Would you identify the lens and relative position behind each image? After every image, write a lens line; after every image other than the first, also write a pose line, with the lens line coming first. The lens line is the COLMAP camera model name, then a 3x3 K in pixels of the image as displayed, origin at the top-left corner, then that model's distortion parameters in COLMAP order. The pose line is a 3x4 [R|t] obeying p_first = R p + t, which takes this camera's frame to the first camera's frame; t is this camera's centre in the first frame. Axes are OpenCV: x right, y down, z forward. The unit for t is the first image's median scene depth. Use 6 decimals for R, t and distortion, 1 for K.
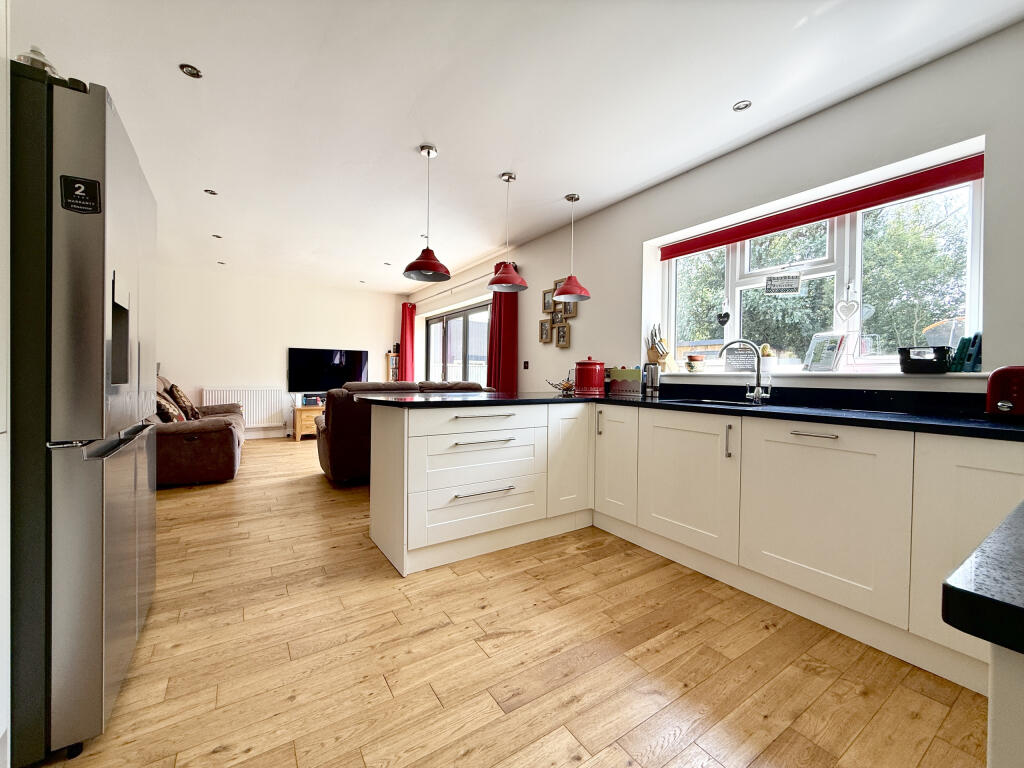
lens RADIAL K [[412.3, 0, 512.6], [0, 412.3, 378.5], [0, 0, 1]] dist [0.001029, -0.000544]
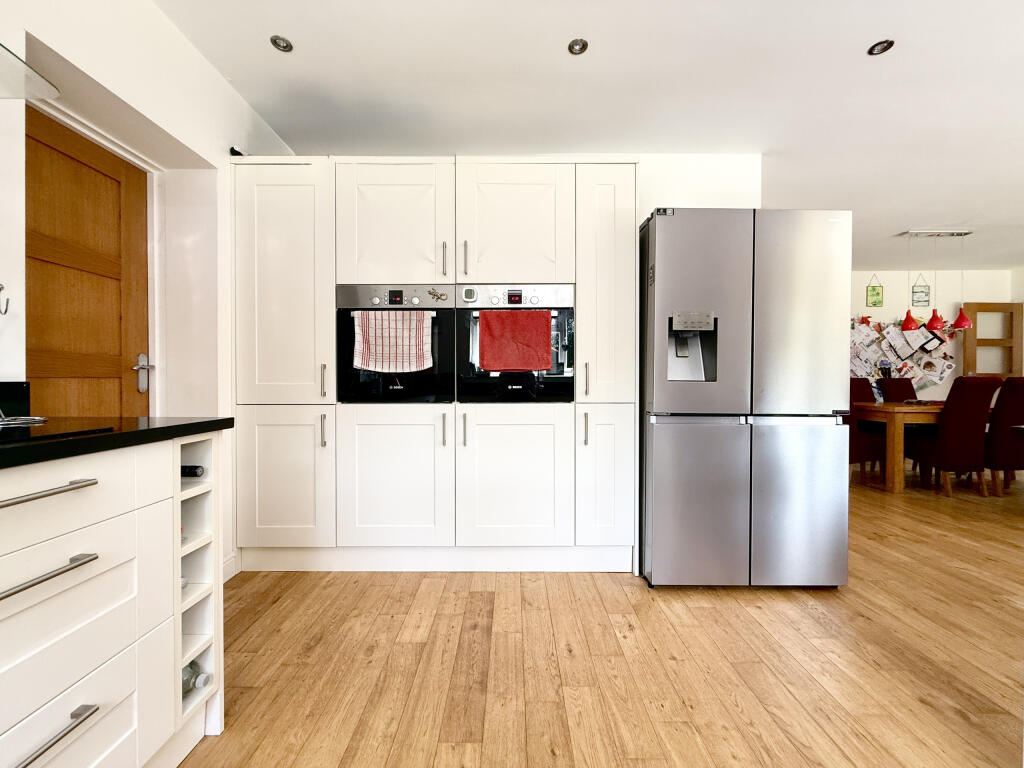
lens RADIAL K [[412.3, 0, 508.4], [0, 412.3, 385.9], [0, 0, 1]] dist [0.001029, -0.000544]
pose [[-0.562763, -0.006505, -0.826593, 0.348978], [-0.017698, 0.999835, 0.004181, 0.016582], [0.826429, 0.016982, -0.562785, 0.662838]]
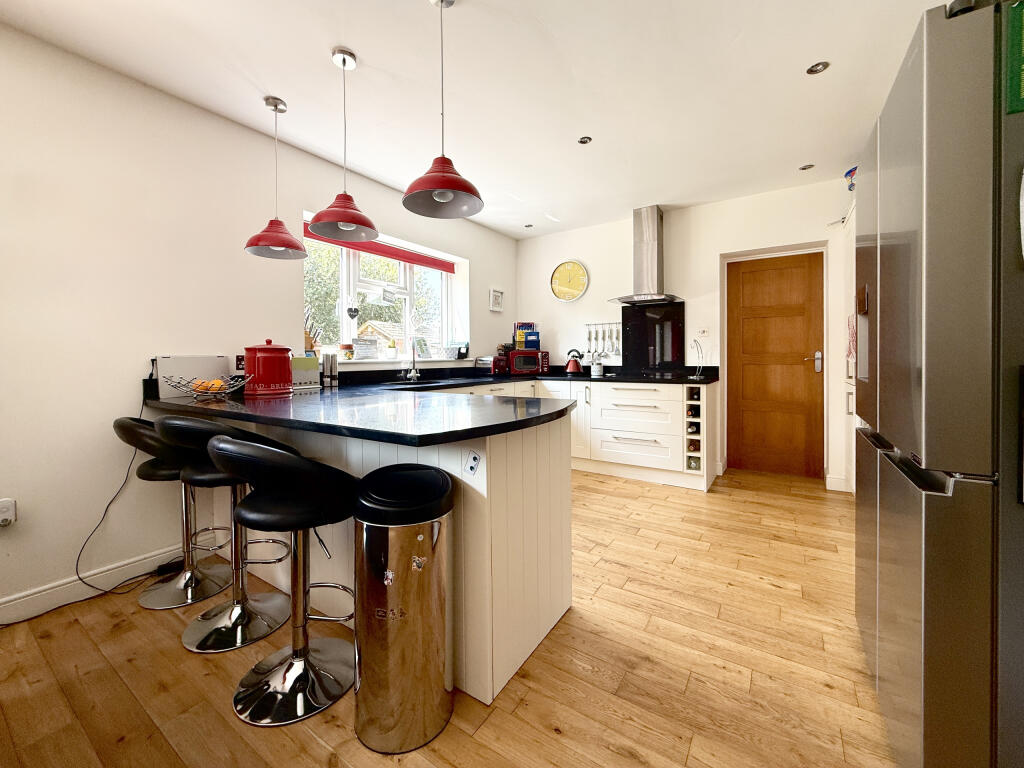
lens RADIAL K [[412.3, 0, 508.6], [0, 412.3, 364.0], [0, 0, 1]] dist [0.001029, -0.000544]
pose [[-0.380479, -0.024396, 0.924468, -0.839866], [0.010726, 0.999468, 0.030790, -0.038910], [-0.924727, 0.021631, -0.380015, 1.211655]]
